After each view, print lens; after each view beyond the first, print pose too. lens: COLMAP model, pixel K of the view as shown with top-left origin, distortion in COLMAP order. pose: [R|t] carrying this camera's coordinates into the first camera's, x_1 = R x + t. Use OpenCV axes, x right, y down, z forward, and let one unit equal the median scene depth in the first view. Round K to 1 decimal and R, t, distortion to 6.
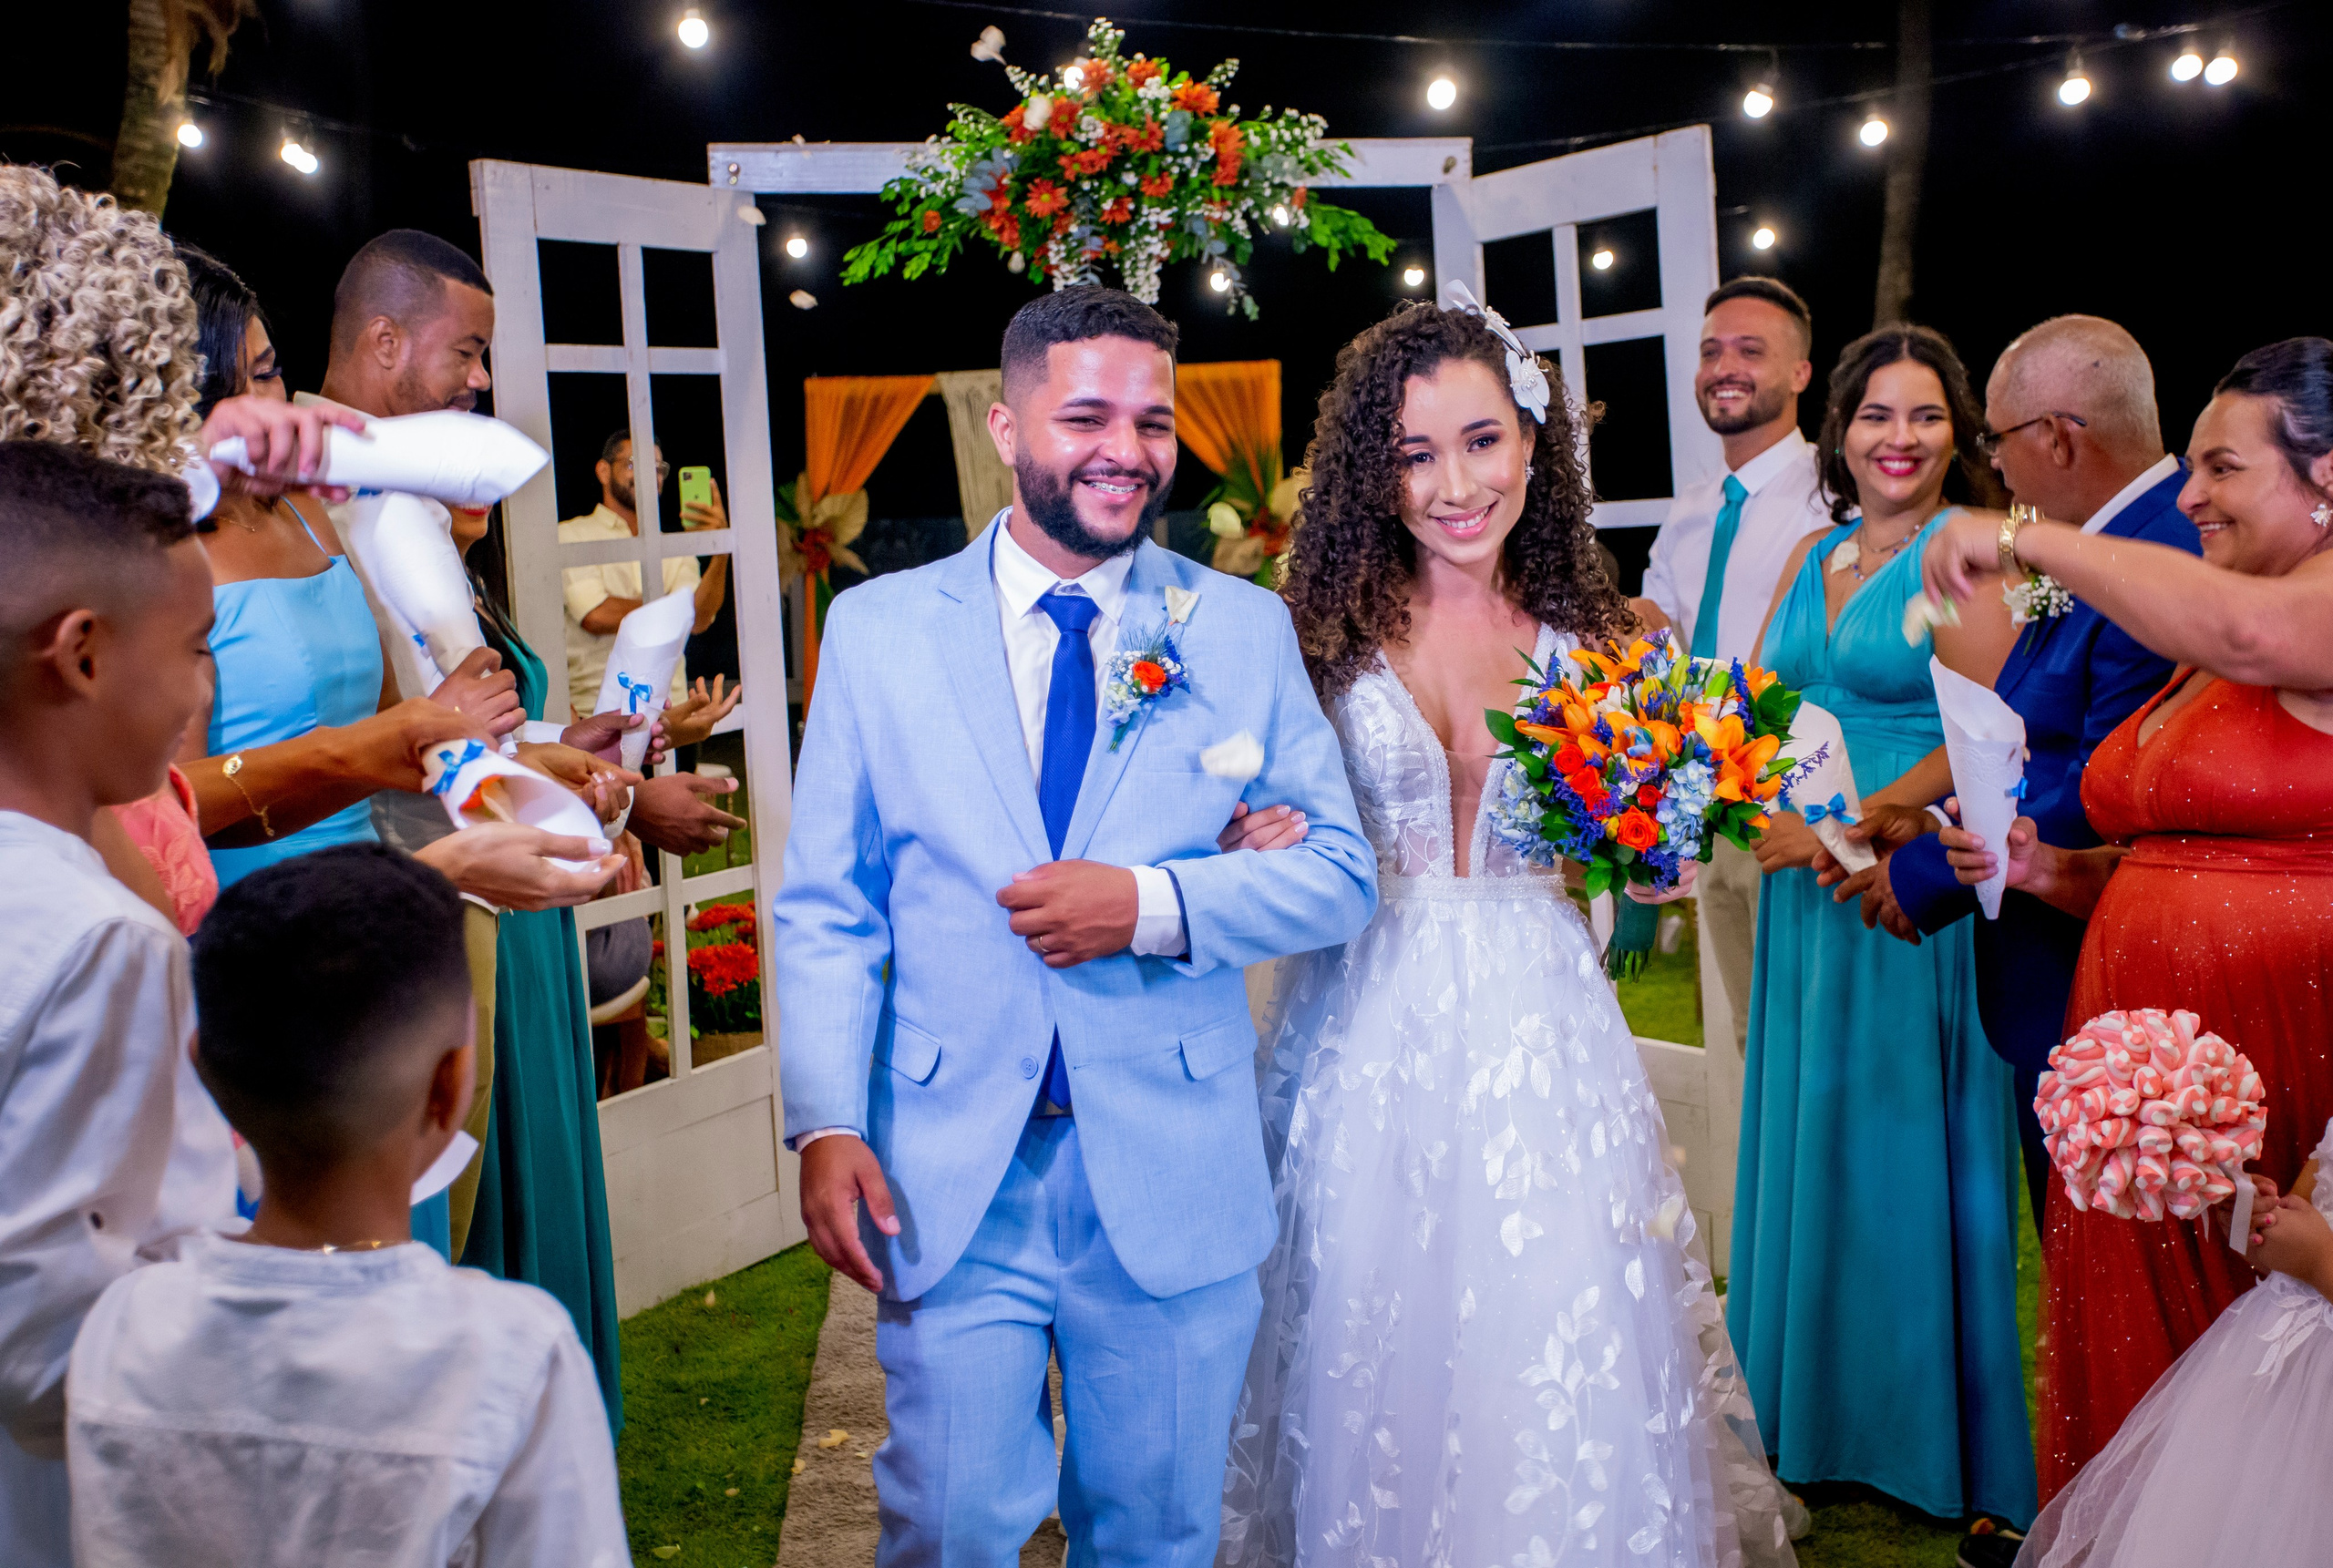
lens RADIAL K [[2651.8, 0, 1166.5], [0, 2651.8, 784.0], [0, 0, 1]] dist [0.085744, 0.004831]
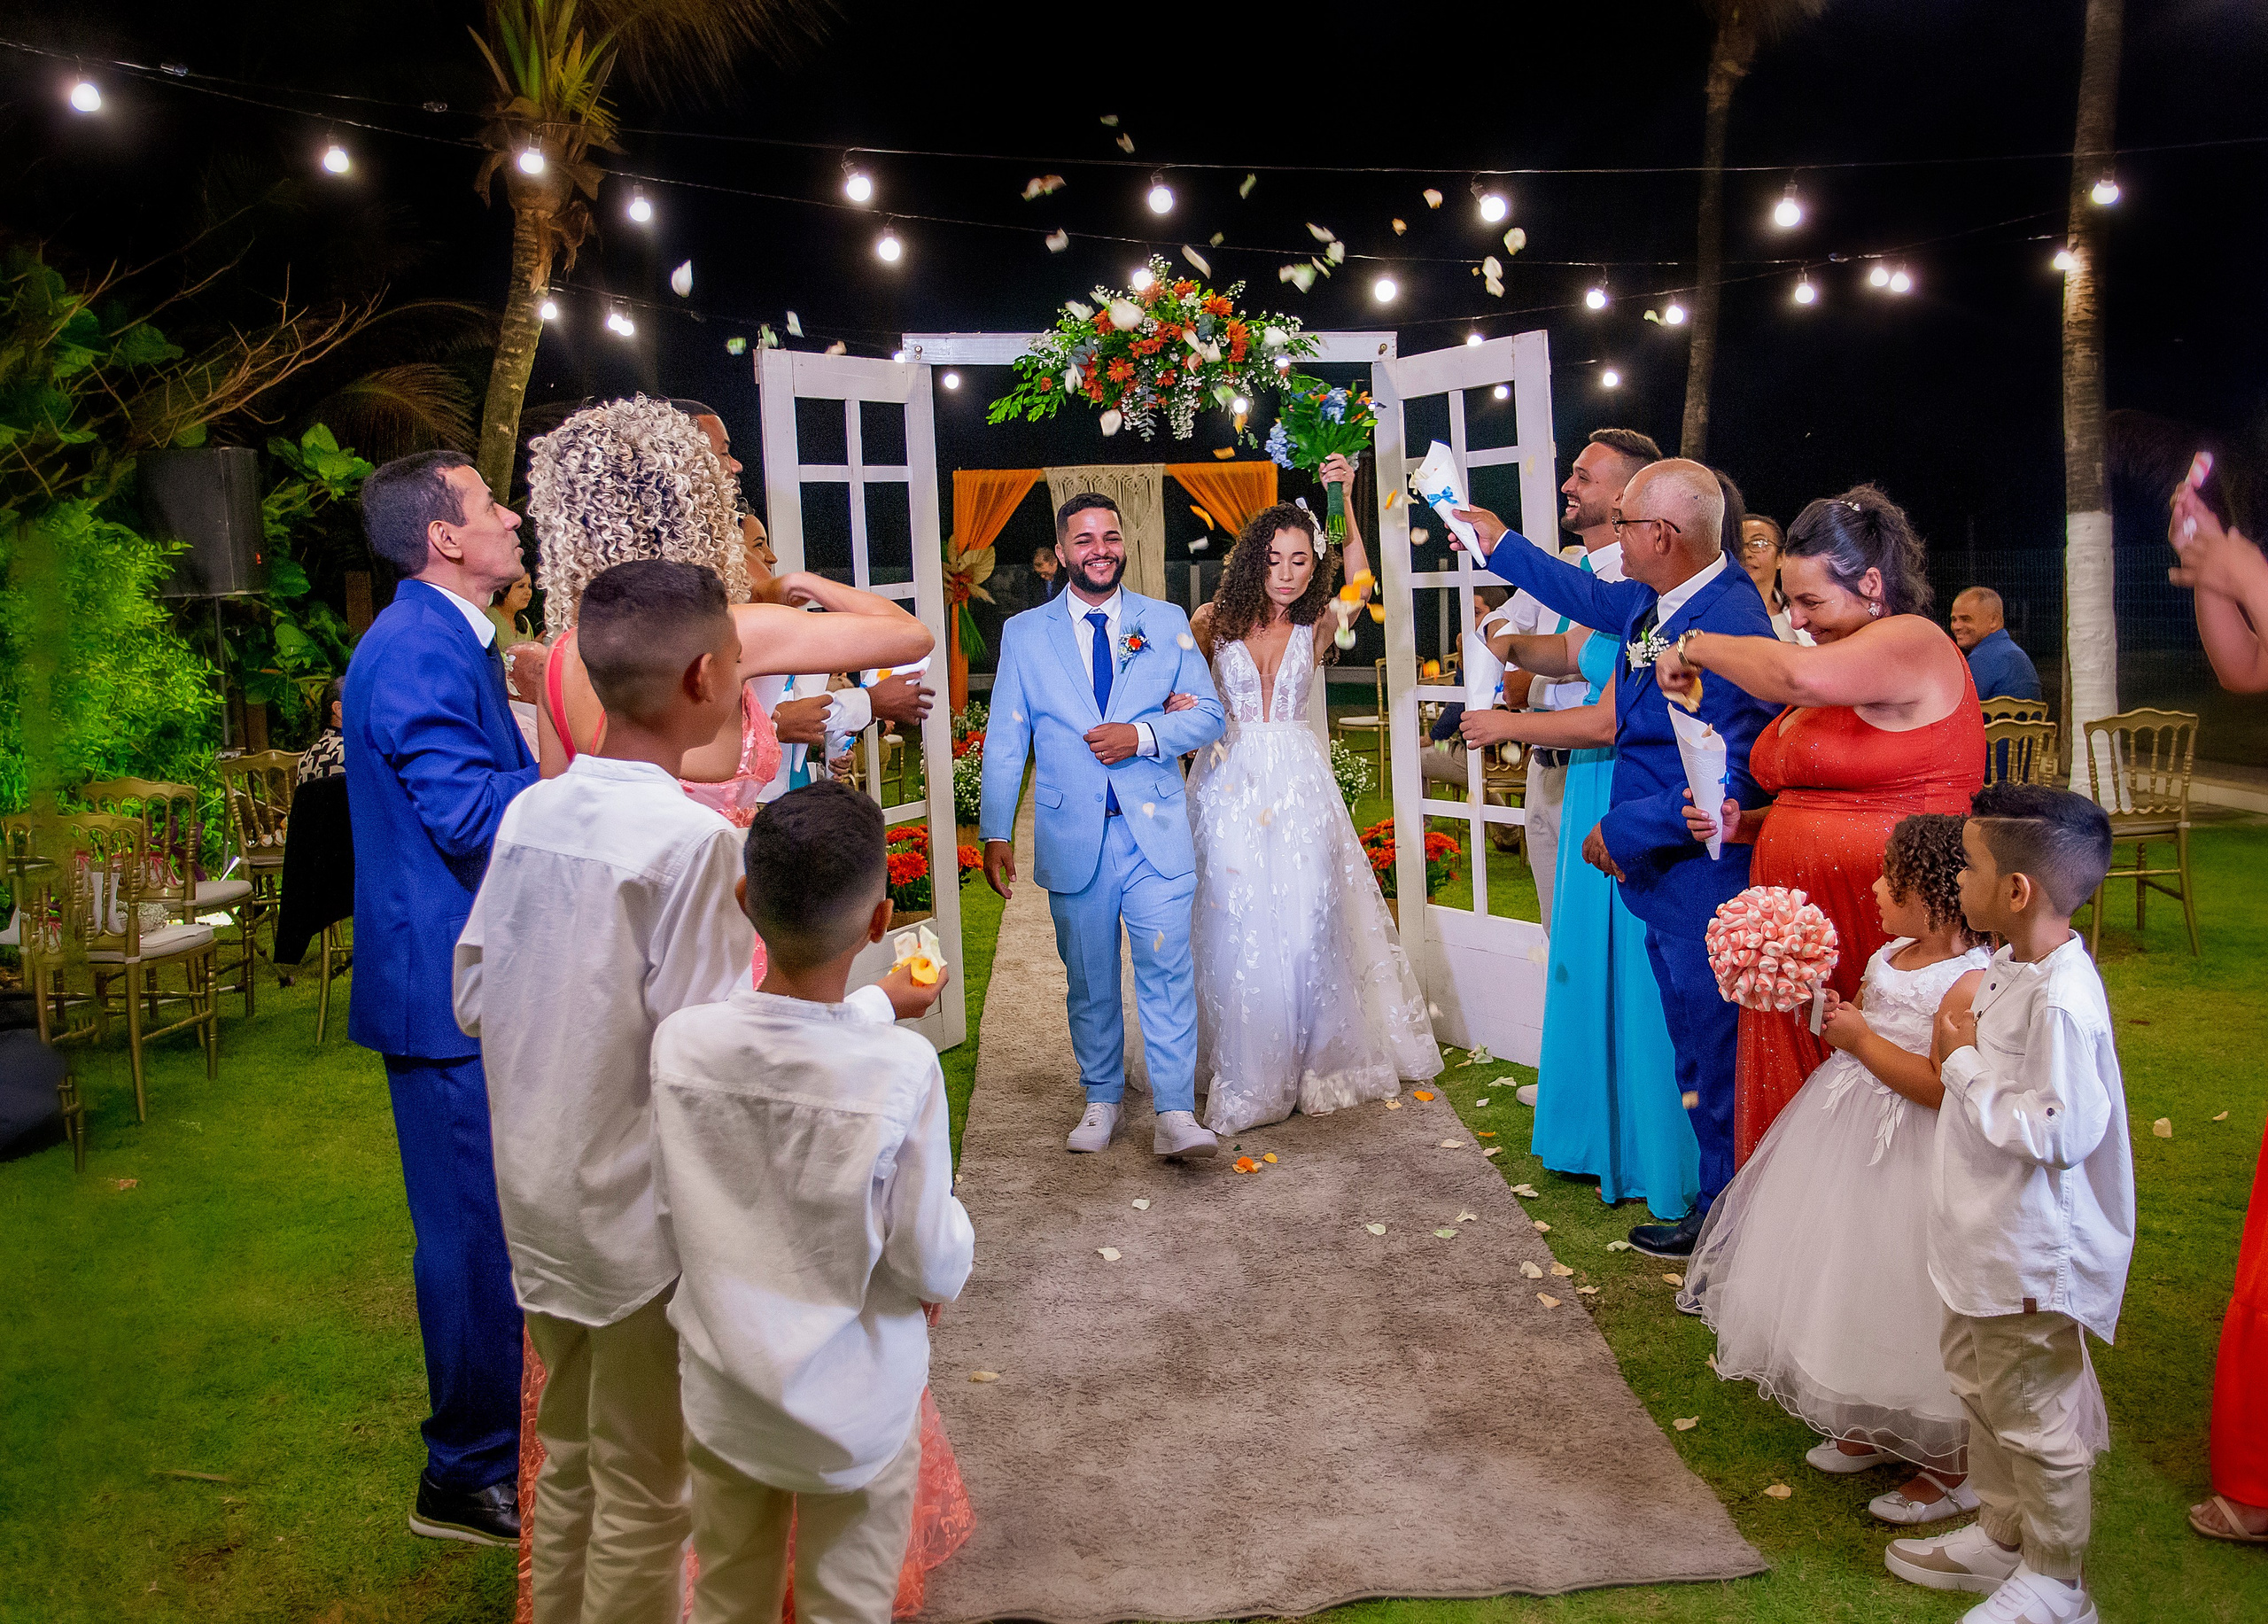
lens RADIAL K [[1866.0, 0, 1191.4], [0, 1866.0, 778.3], [0, 0, 1]] dist [-0.005476, -0.005730]
pose [[0.999959, 0.008290, -0.003593, 0.001811], [-0.008231, 0.999833, 0.016331, -0.001423], [0.003727, -0.016301, 0.999860, -0.083256]]
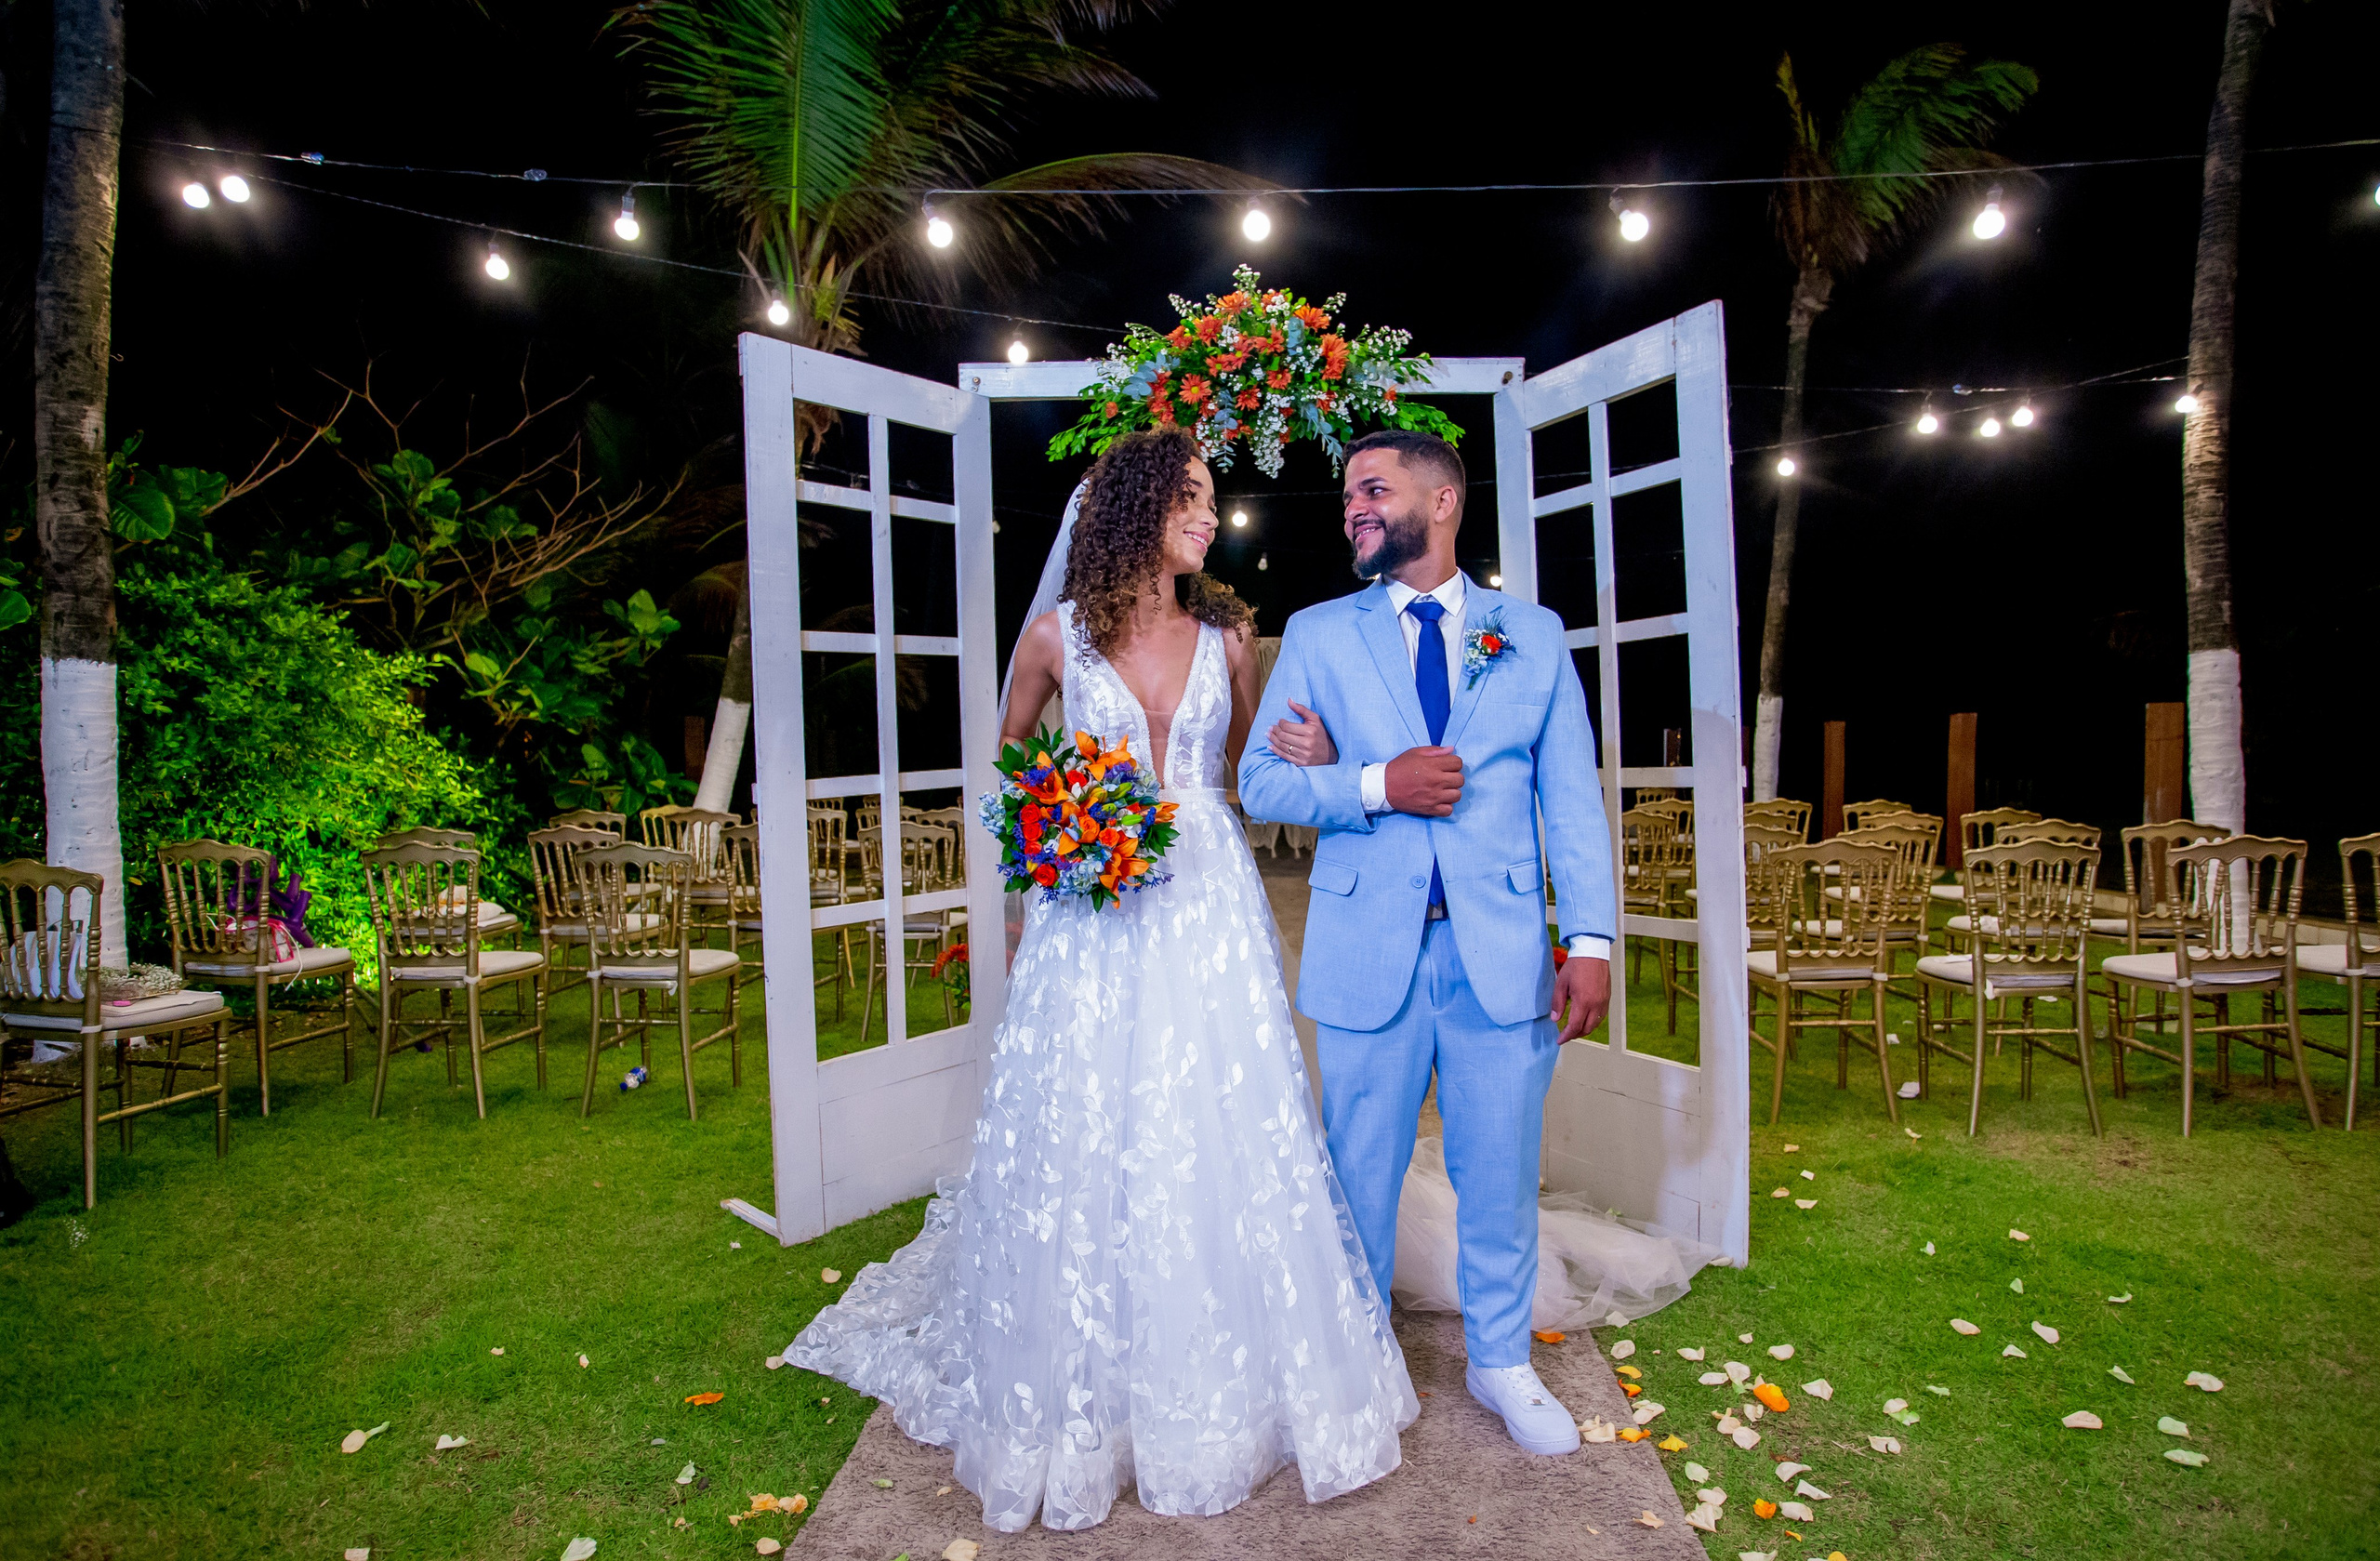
lens RADIAL K [[1302.0, 0, 1206.8], [0, 1302.0, 825.9], [0, 0, 1]] dist [-0.070159, 0.033137]
pose [[0.991349, 0.033536, -0.126899, 0.048863], [-0.039115, 0.998363, -0.041732, 0.022245], [0.125292, 0.046335, 0.991037, 0.374767]]
